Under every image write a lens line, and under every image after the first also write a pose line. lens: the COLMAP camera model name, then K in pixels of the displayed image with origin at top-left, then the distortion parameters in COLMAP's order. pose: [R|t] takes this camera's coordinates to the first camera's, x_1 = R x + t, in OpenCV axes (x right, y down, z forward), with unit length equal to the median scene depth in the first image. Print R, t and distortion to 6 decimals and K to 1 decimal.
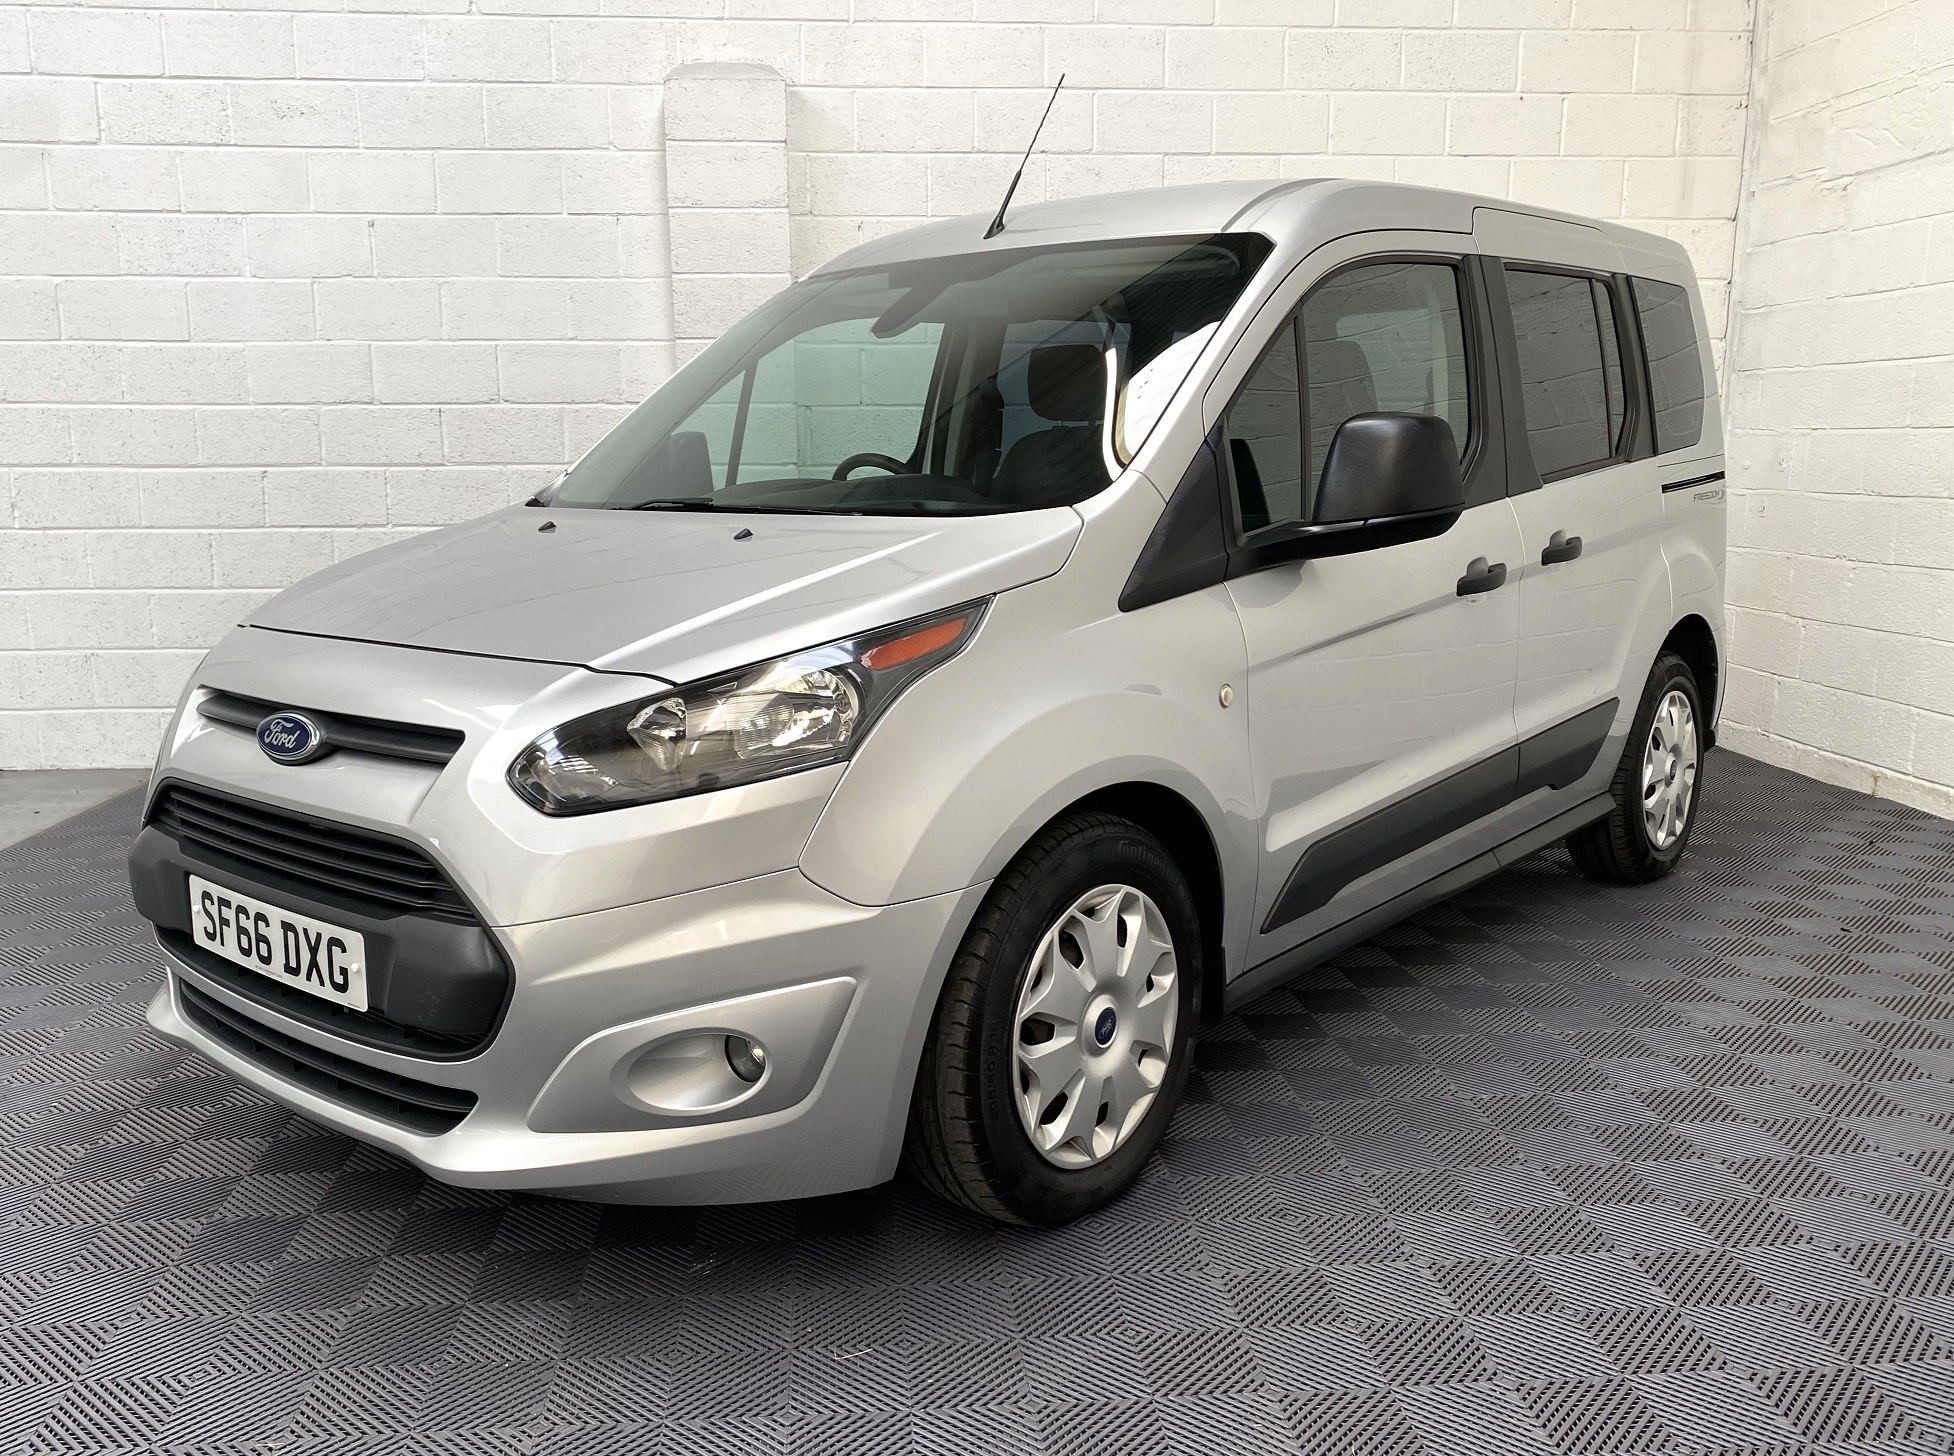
lens RADIAL K [[1667.1, 0, 977.0], [0, 1667.1, 728.0], [0, 0, 1]] dist [-0.000676, 0.001459]
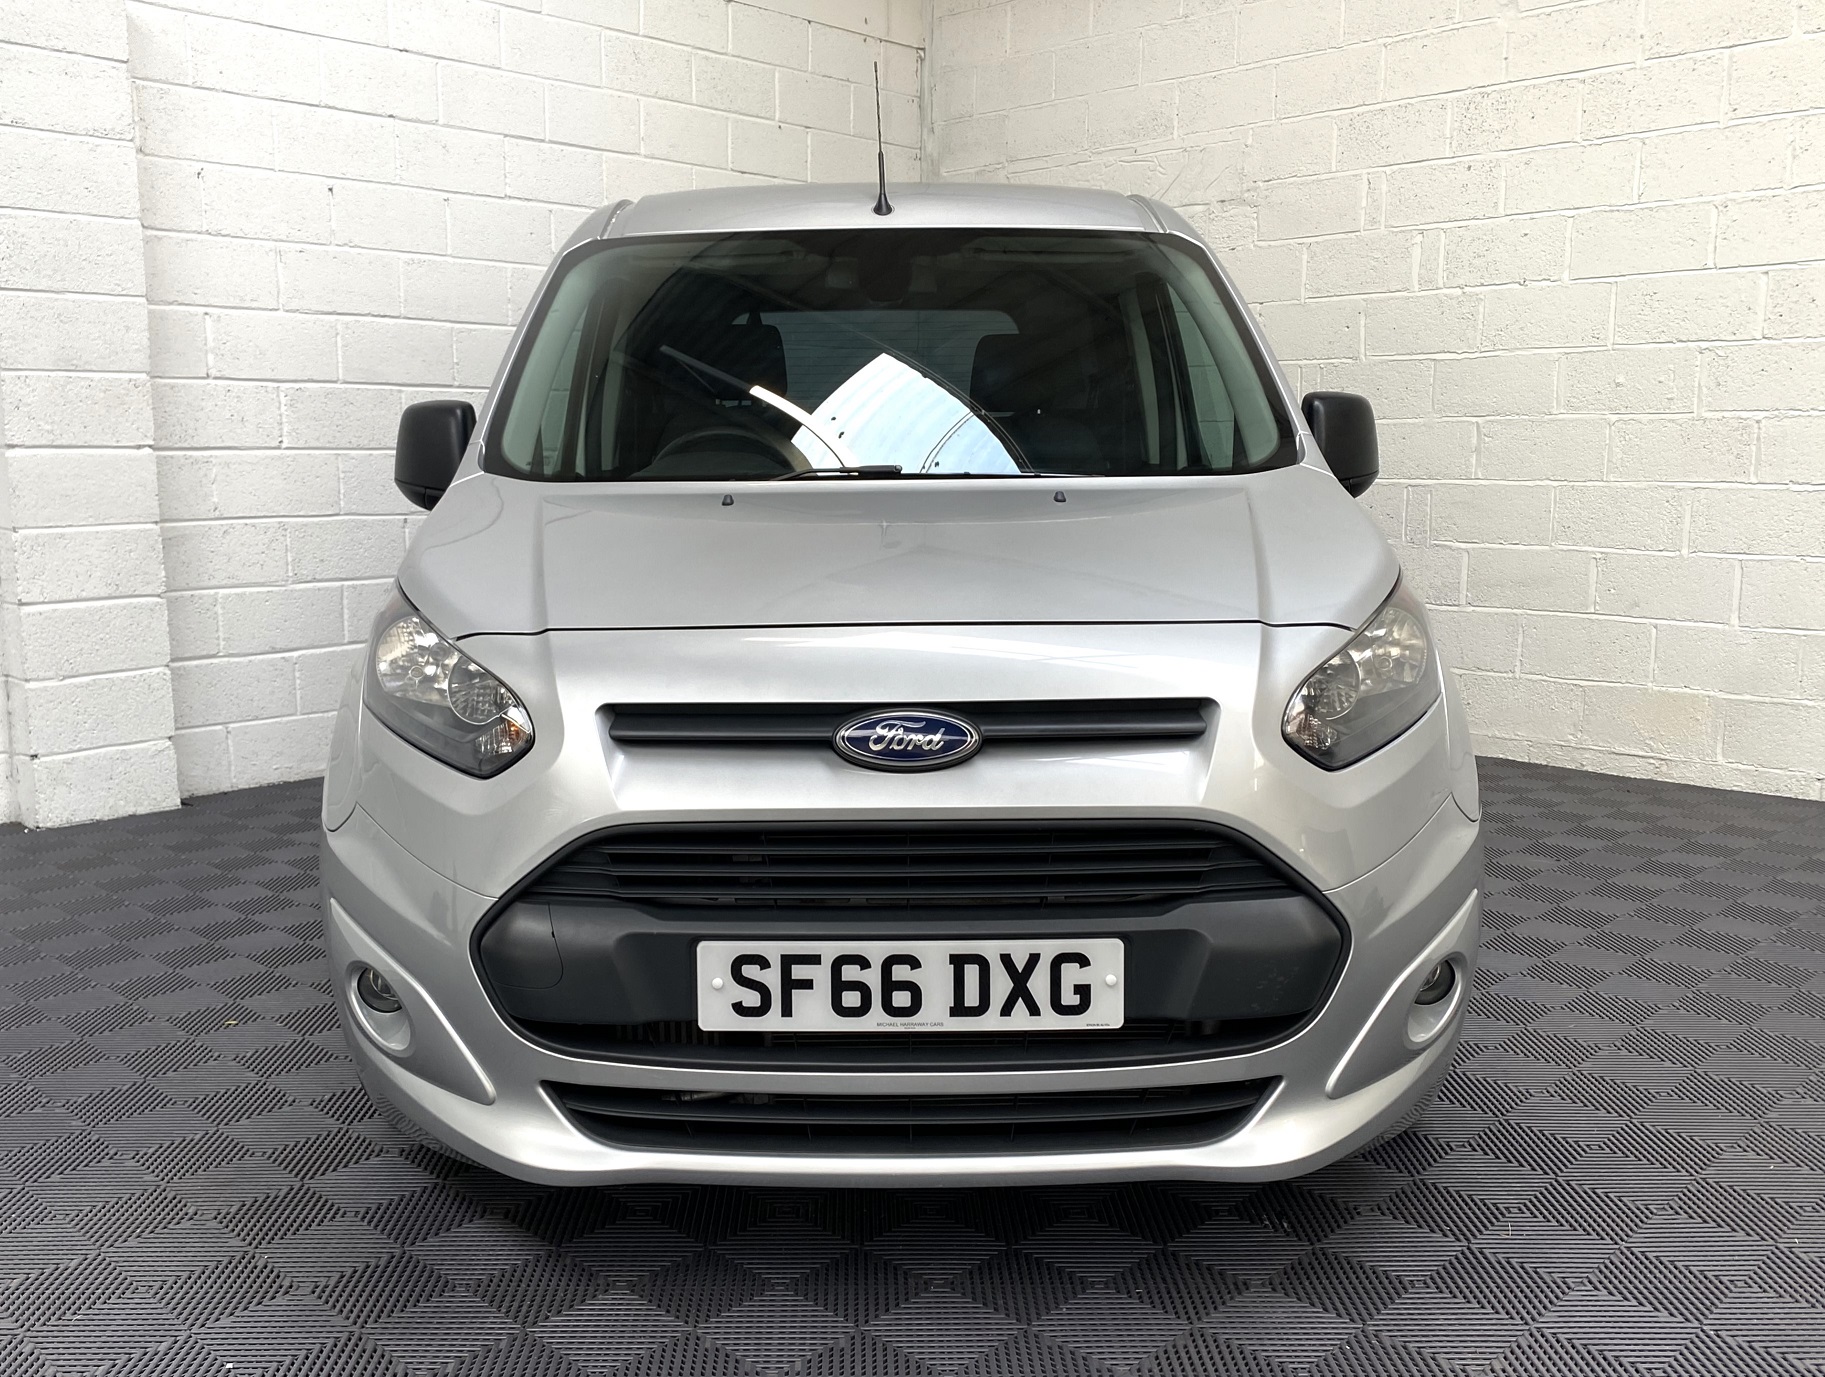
lens RADIAL K [[1541.4, 0, 912.5], [0, 1541.4, 688.5], [0, 0, 1]] dist [0.086991, -0.158595]
pose [[0.758879, -0.099196, 0.643633, -0.887090], [0.107406, 0.993861, 0.026536, -0.039124], [-0.642314, 0.048992, 0.764874, 0.396903]]
